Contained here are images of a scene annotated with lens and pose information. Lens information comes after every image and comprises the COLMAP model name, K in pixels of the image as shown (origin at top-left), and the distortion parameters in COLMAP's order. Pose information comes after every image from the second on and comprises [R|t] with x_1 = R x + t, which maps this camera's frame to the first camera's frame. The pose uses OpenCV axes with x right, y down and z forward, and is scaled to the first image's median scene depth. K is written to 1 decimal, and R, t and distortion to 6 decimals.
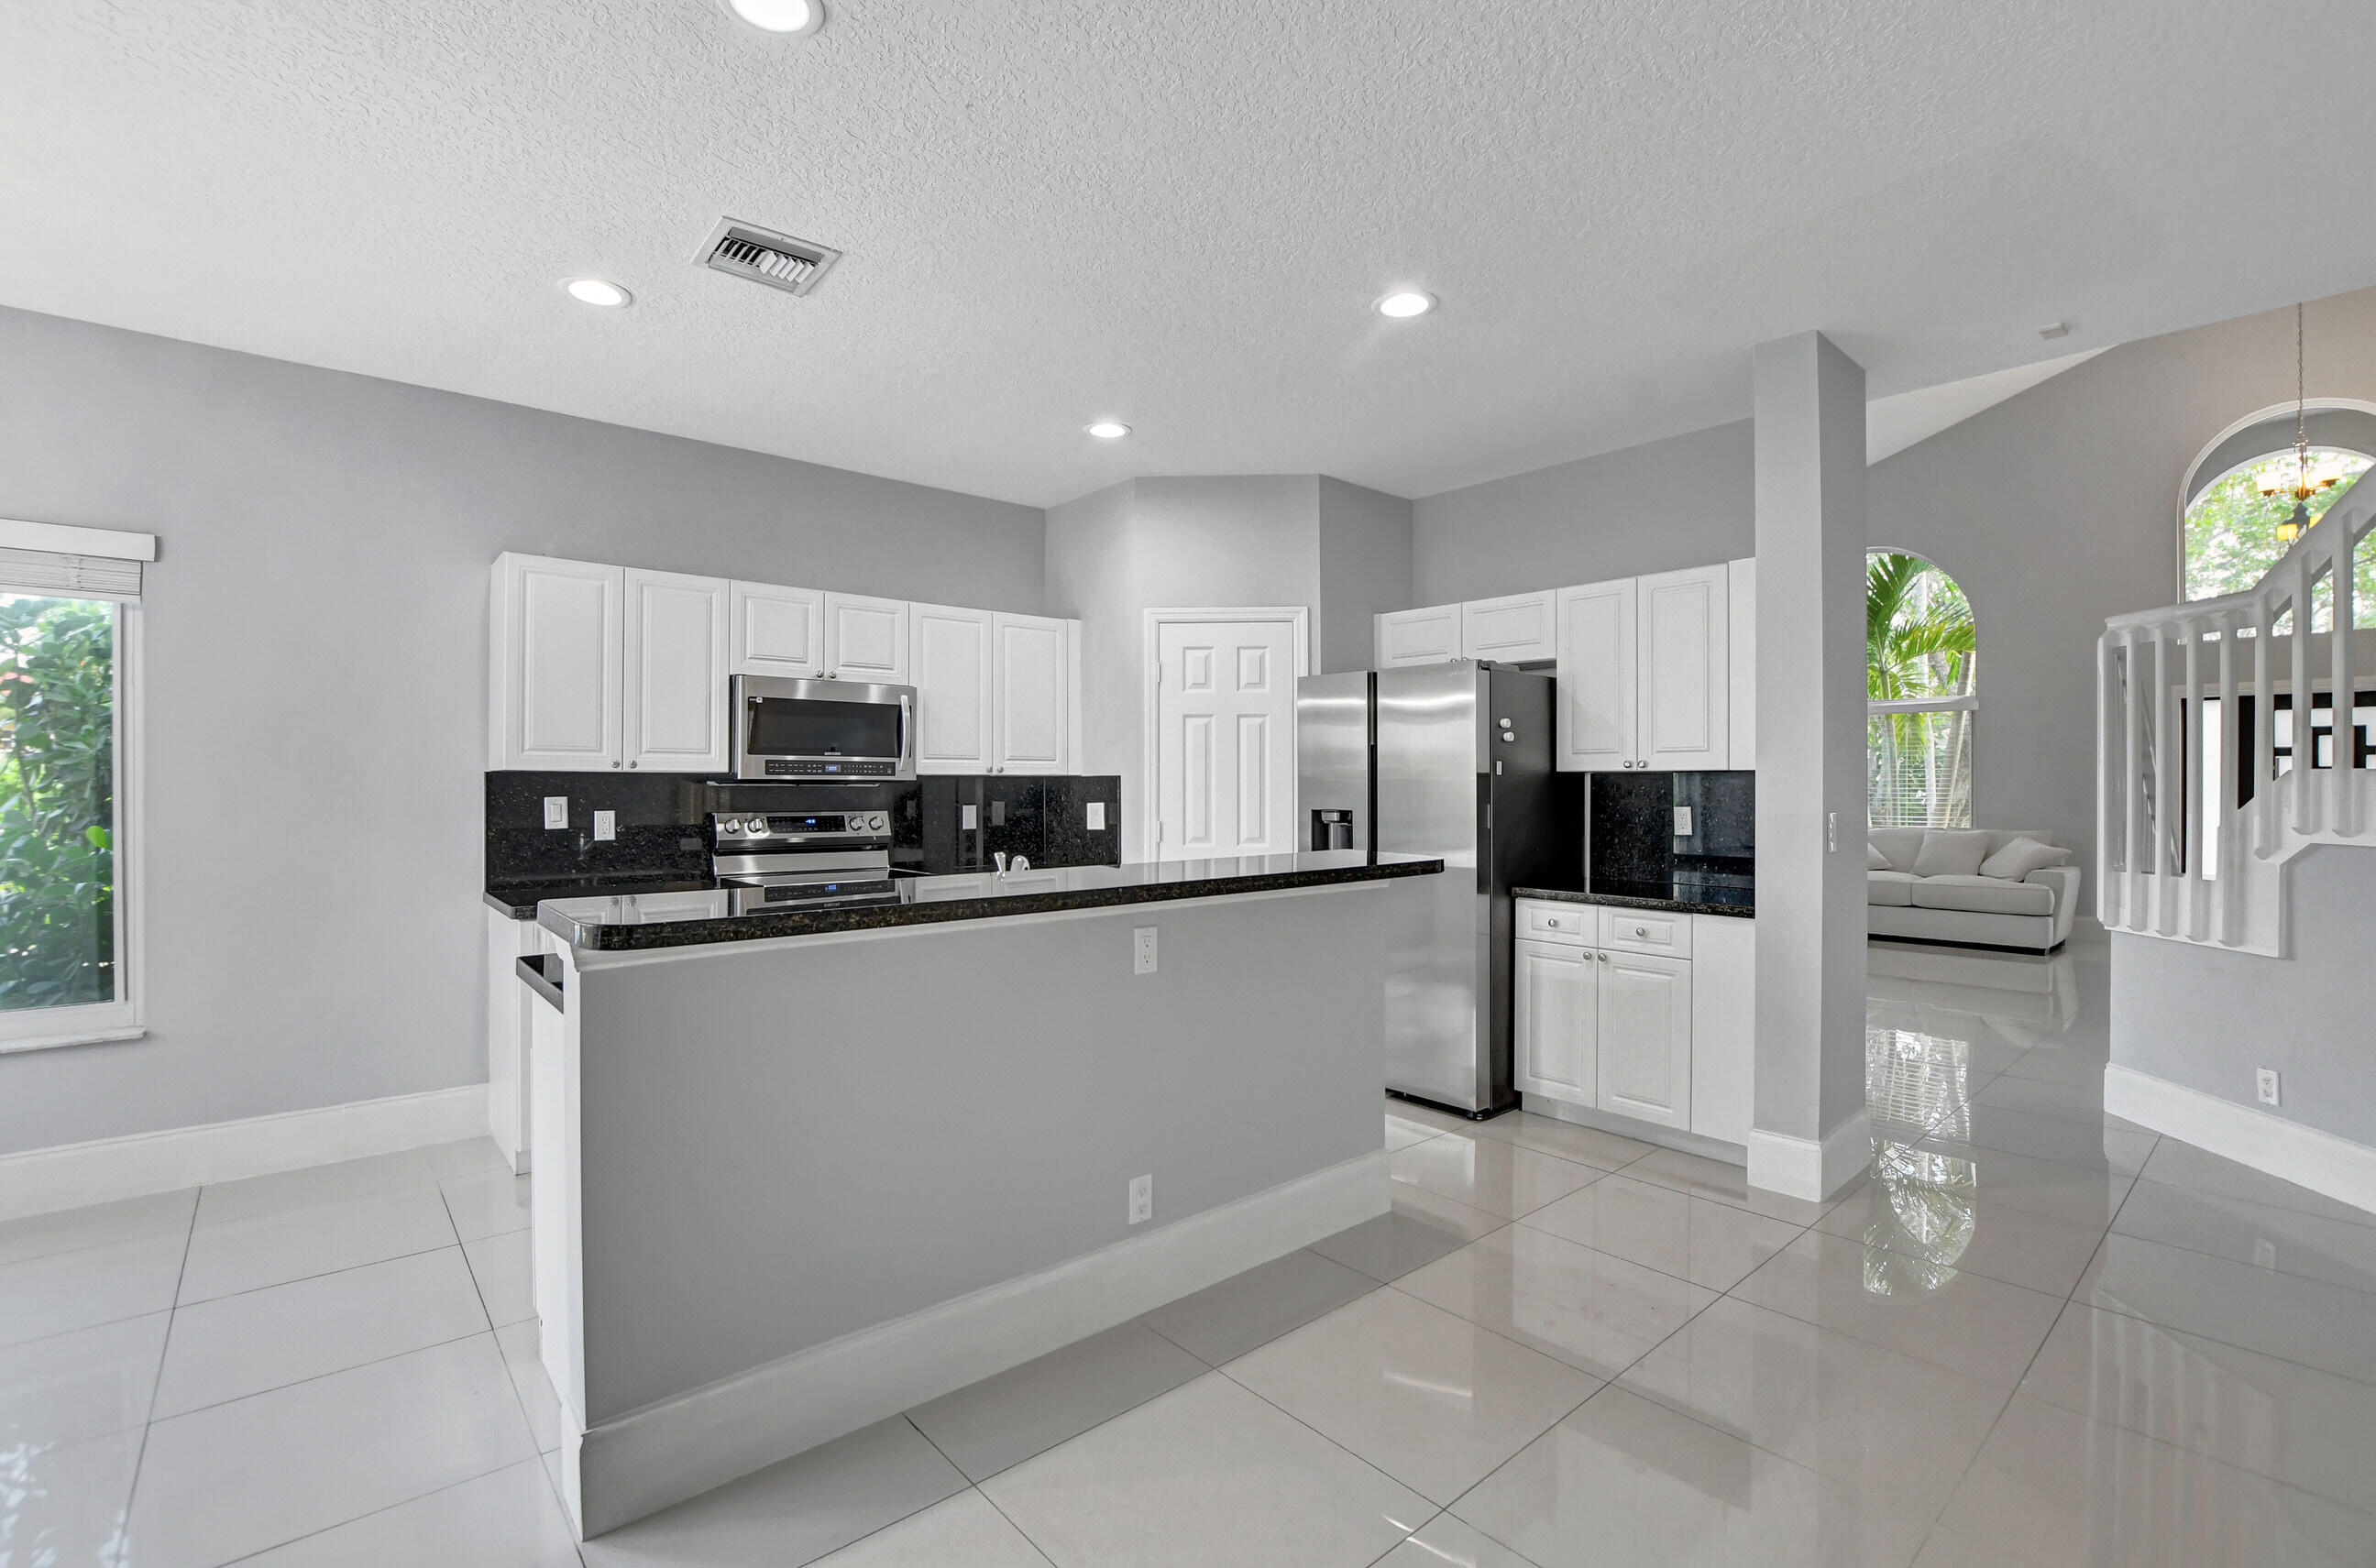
lens RADIAL K [[1073.8, 0, 1181.4], [0, 1073.8, 784.3], [0, 0, 1]] dist [-0.000388, -0.000554]
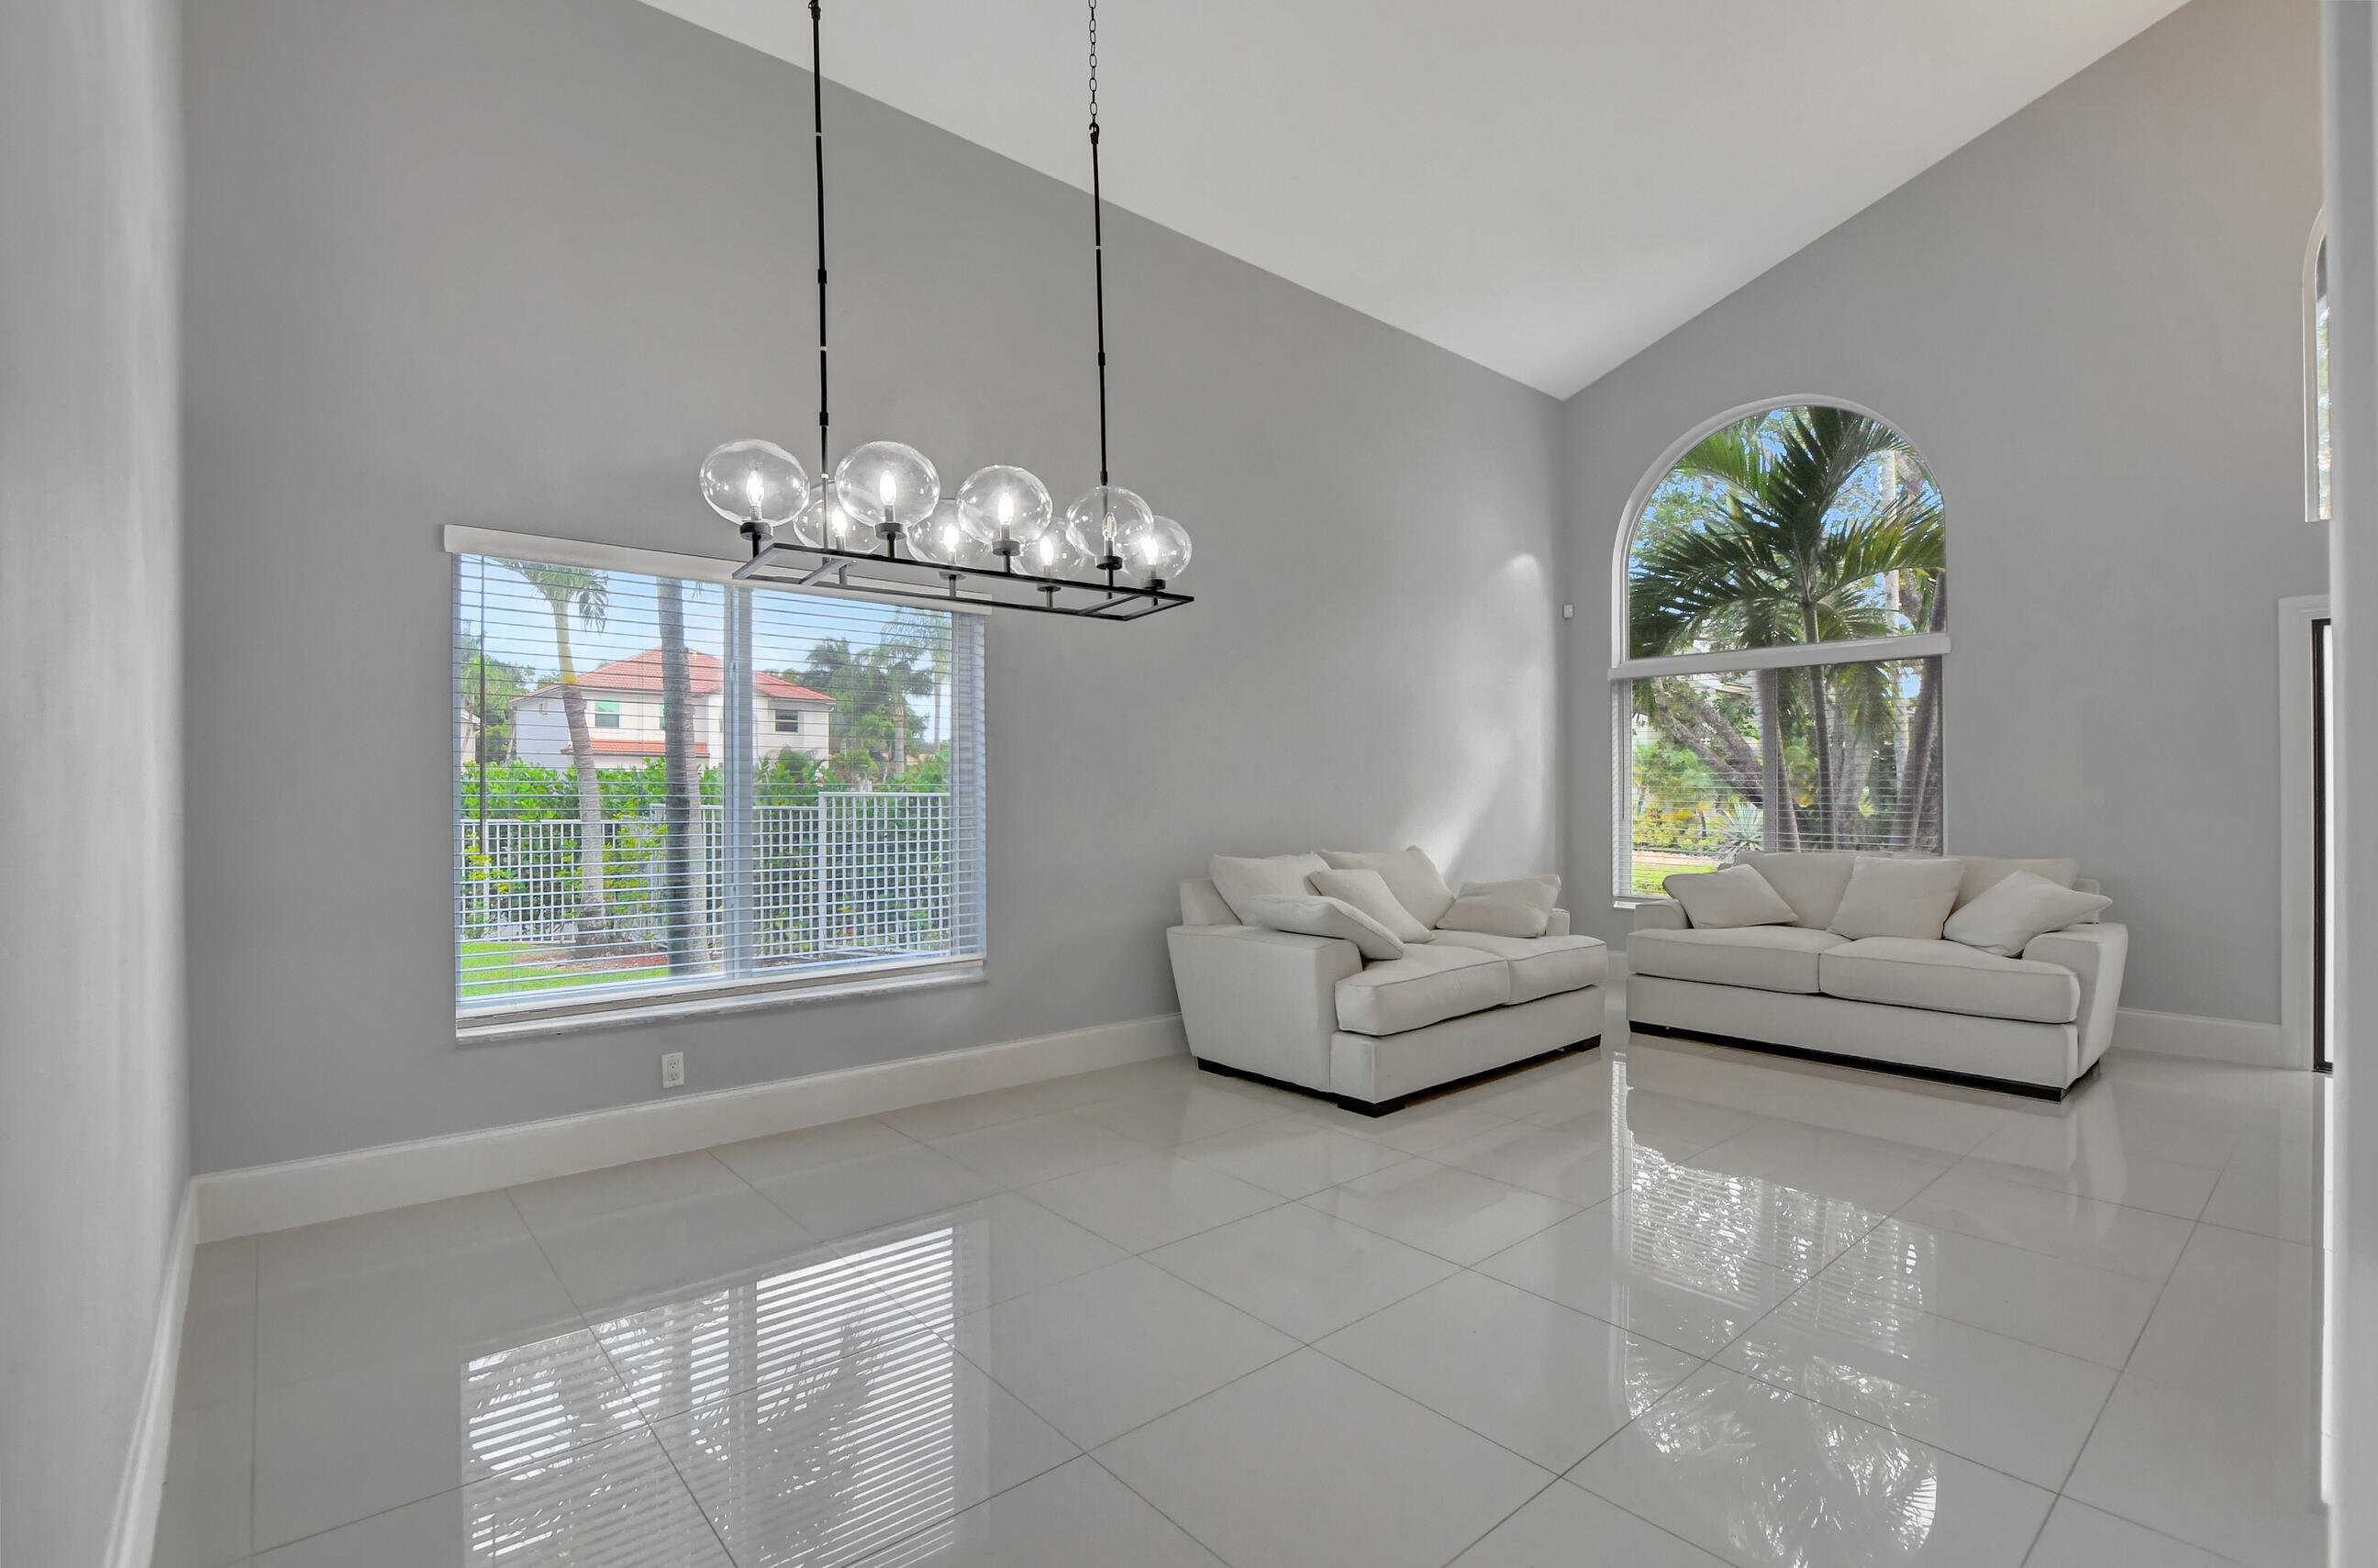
lens RADIAL K [[1074.8, 0, 1182.3], [0, 1074.8, 784.3], [0, 0, 1]] dist [-0.000388, -0.000554]
pose [[0.999765, 0.001364, -0.021629, 0.348287], [-0.001574, 0.999952, -0.009678, 0.009702], [0.021615, 0.009709, 0.999719, 0.418571]]
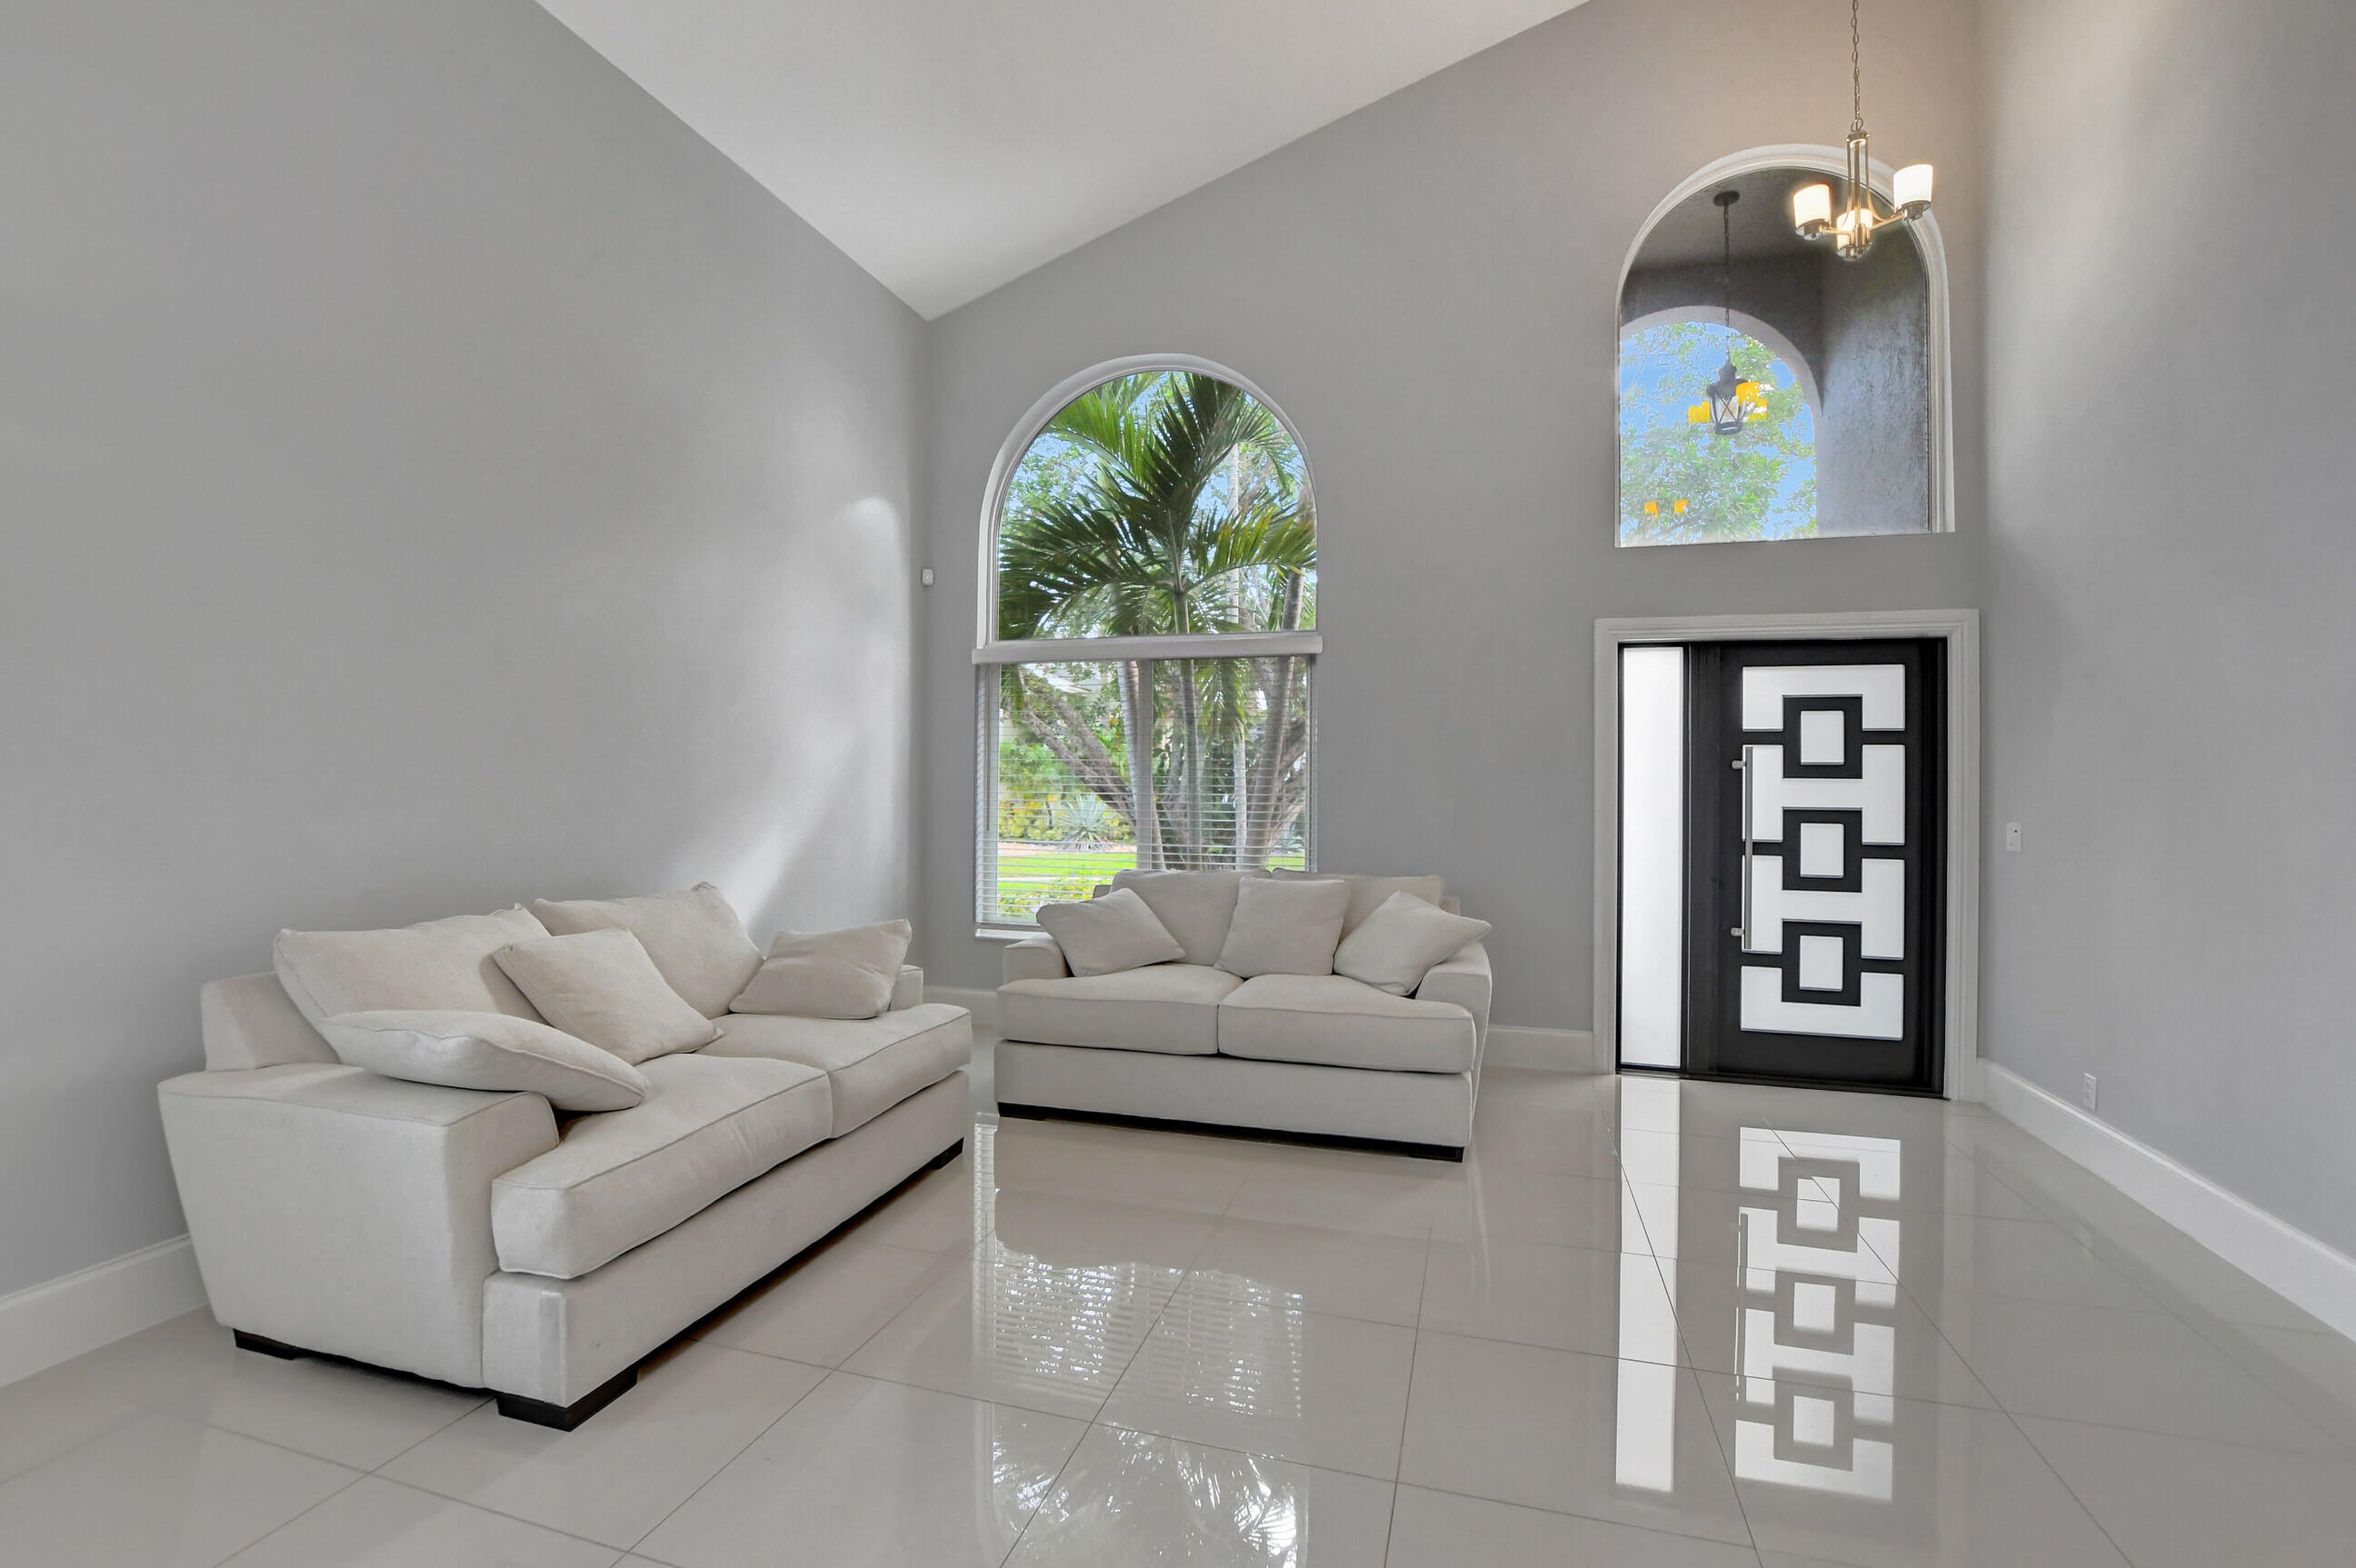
lens RADIAL K [[1030.6, 0, 1178.0], [0, 1030.6, 784.0], [0, 0, 1]] dist [-0.038874, -0.000089]
pose [[0.847012, 0.005896, 0.531541, 0.418079], [-0.006313, 0.999980, -0.001031, -0.001356], [-0.531536, -0.002482, 0.847032, 0.618300]]
